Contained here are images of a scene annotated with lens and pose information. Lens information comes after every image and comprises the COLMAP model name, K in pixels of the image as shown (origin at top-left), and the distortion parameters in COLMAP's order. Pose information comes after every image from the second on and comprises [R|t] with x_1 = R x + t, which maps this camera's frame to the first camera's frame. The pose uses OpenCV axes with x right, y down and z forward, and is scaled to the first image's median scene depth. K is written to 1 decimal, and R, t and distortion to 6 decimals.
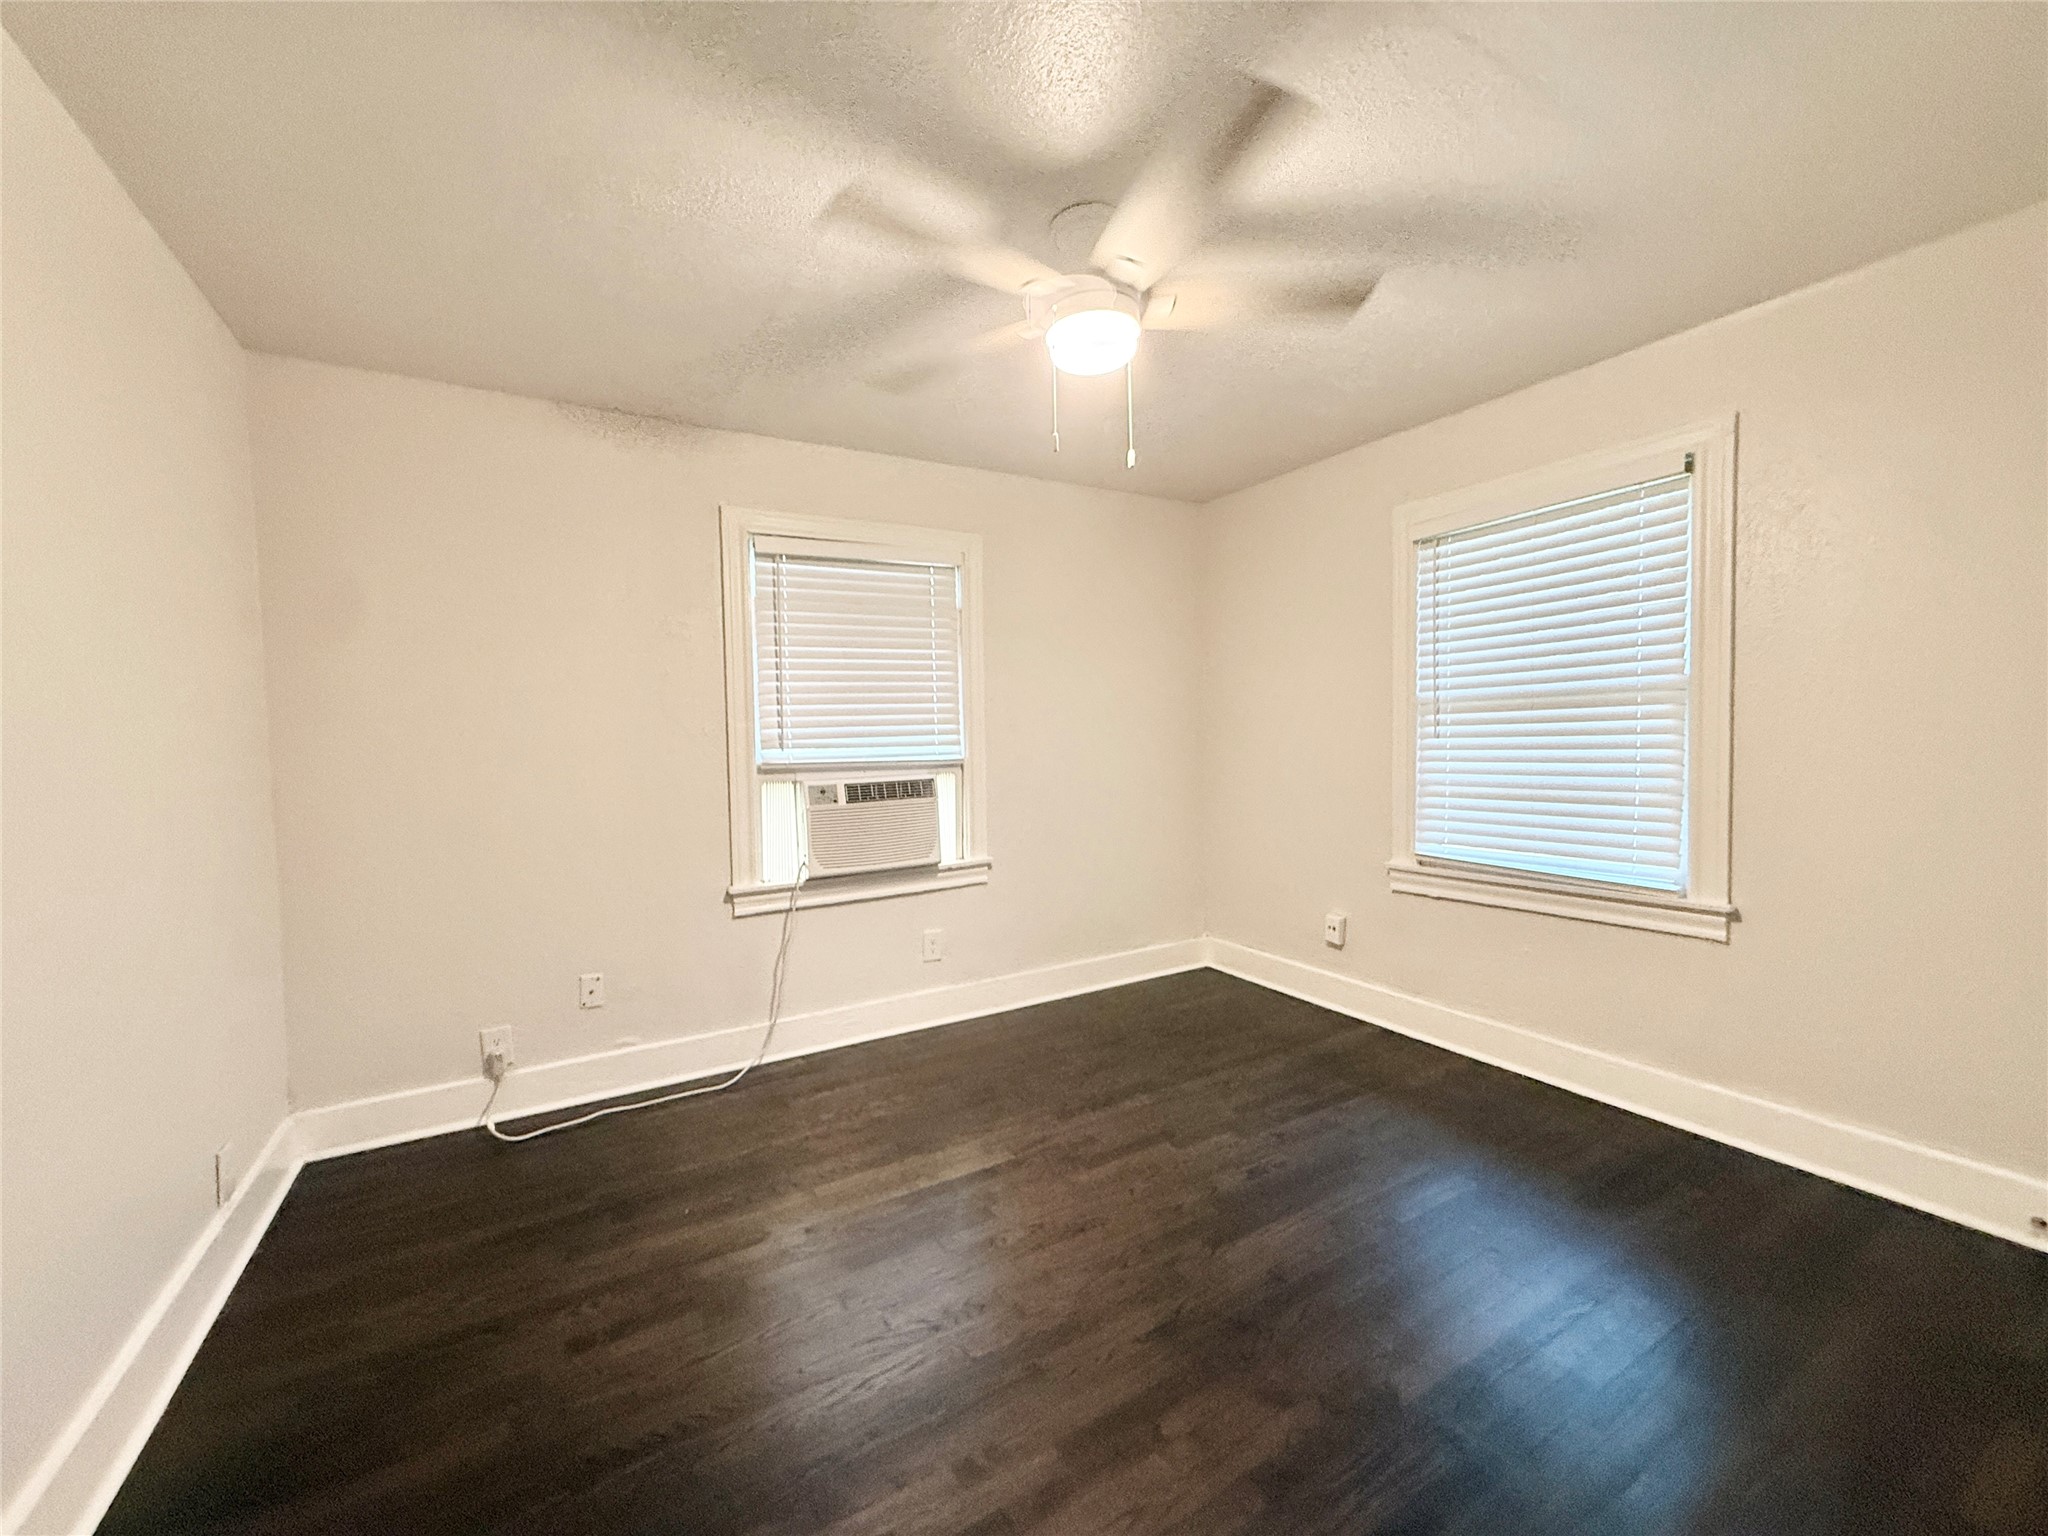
lens RADIAL K [[827.0, 0, 1024.0], [0, 827.0, 768.0], [0, 0, 1]] dist [-0.000941, 0.000031]
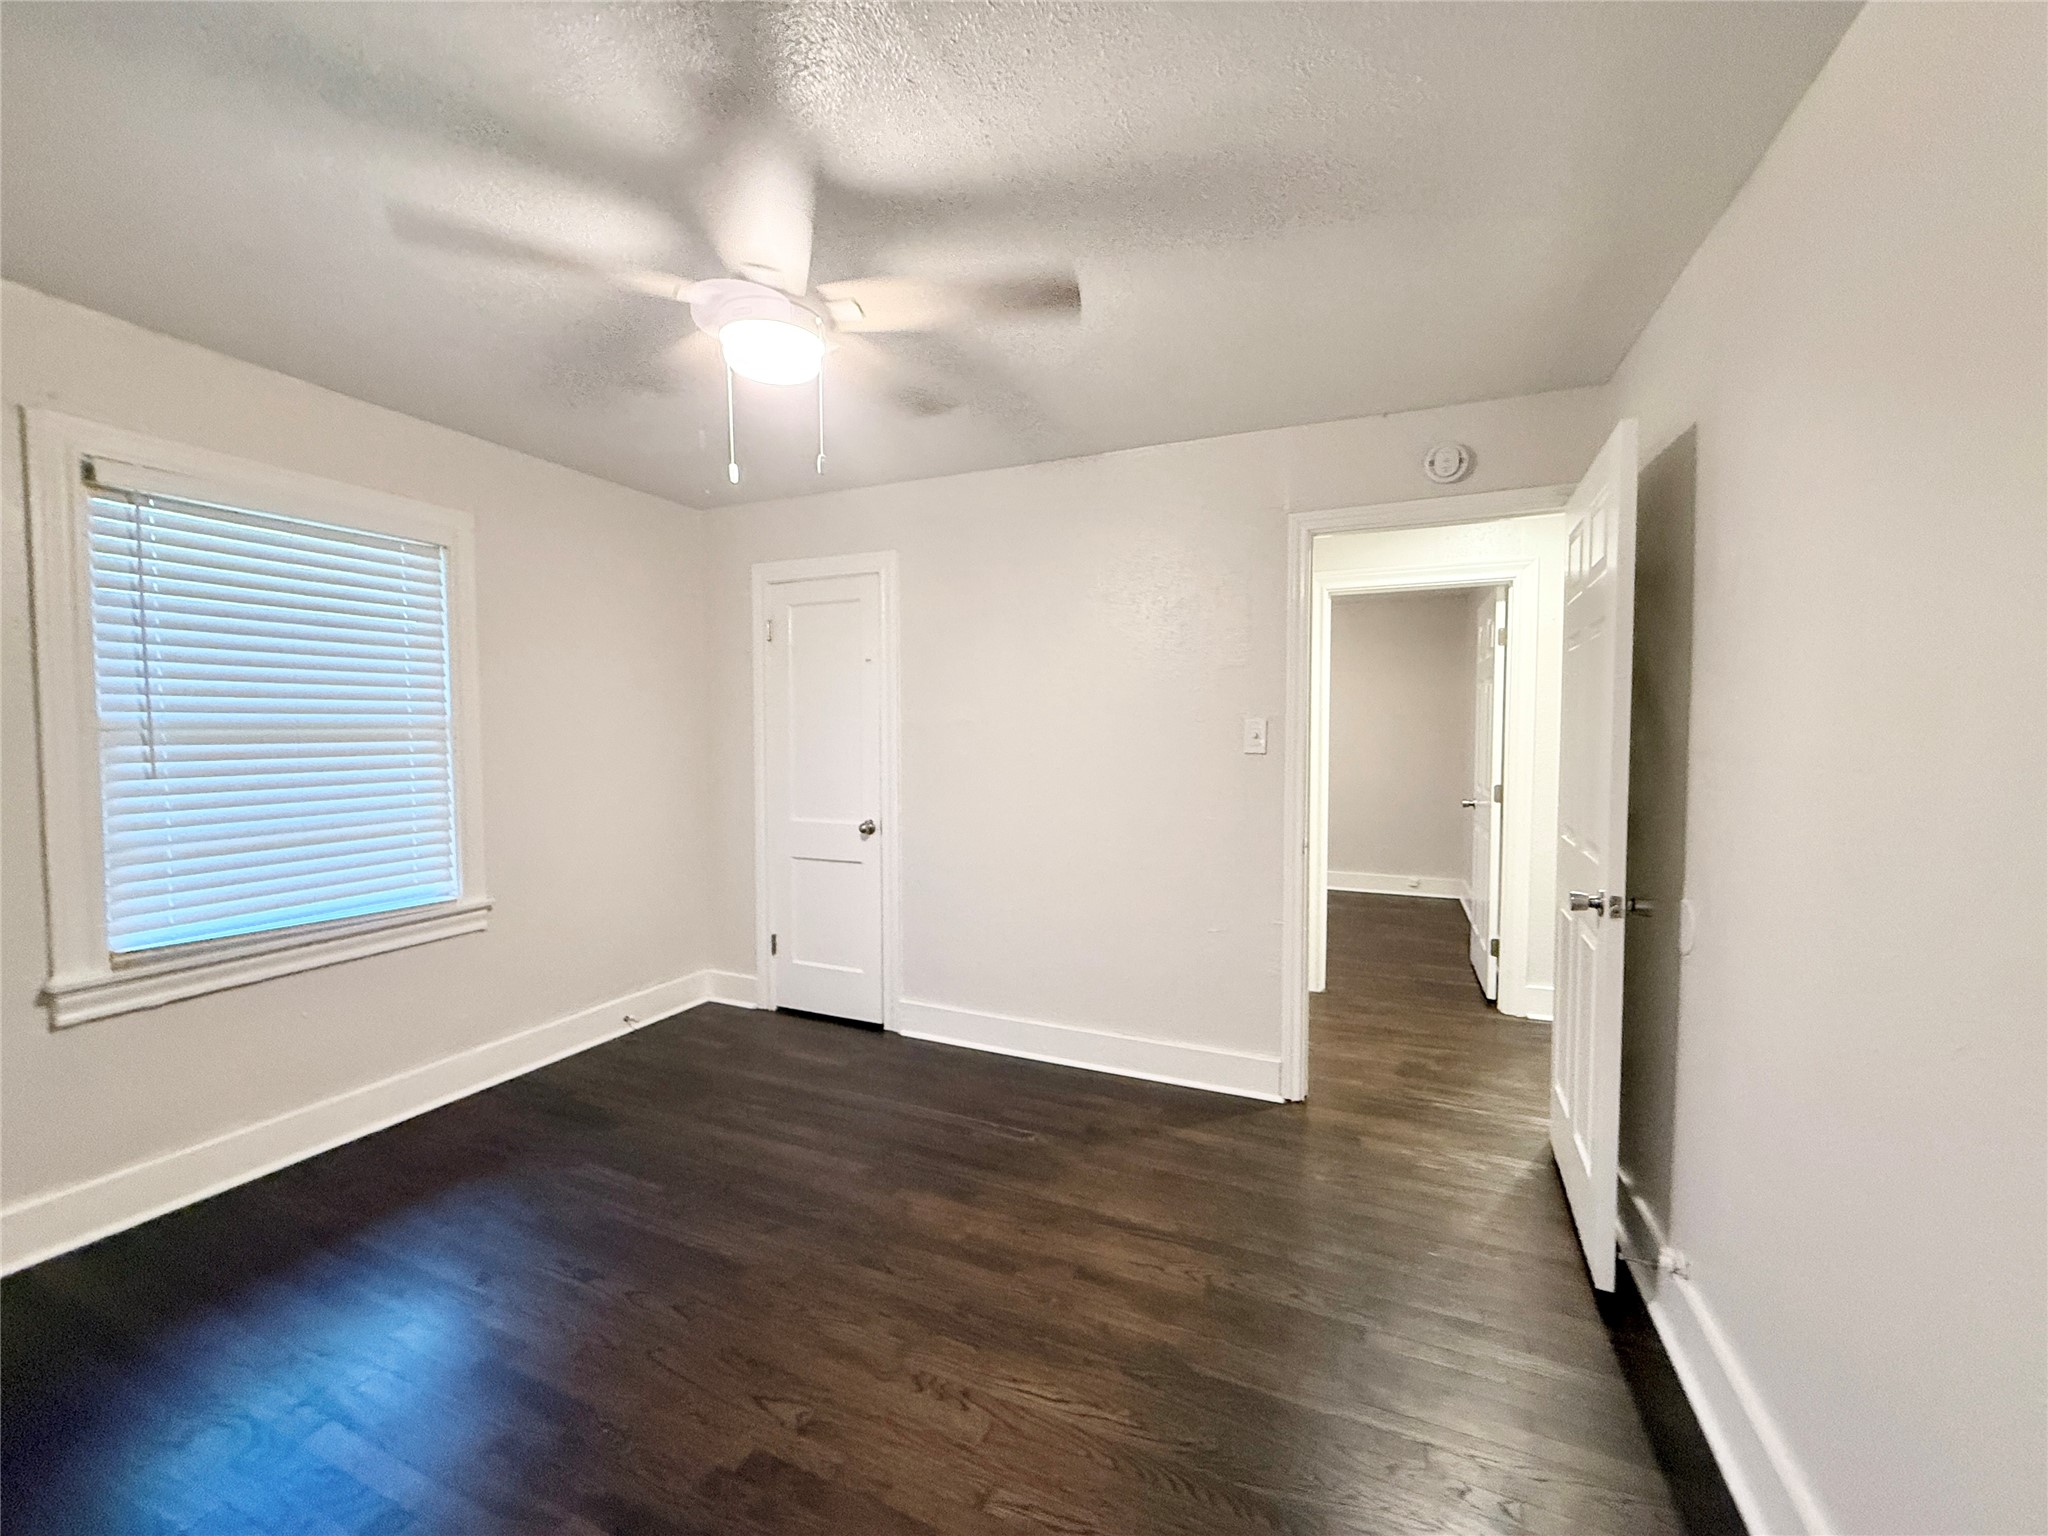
lens RADIAL K [[816.4, 0, 1009.1], [0, 816.4, 788.8], [0, 0, 1]] dist [0.012568, 0.000414]
pose [[-0.590539, -0.033873, 0.806298, -0.524617], [0.038886, 0.996764, 0.070354, -0.051809], [-0.806072, 0.072901, -0.587310, 0.872673]]
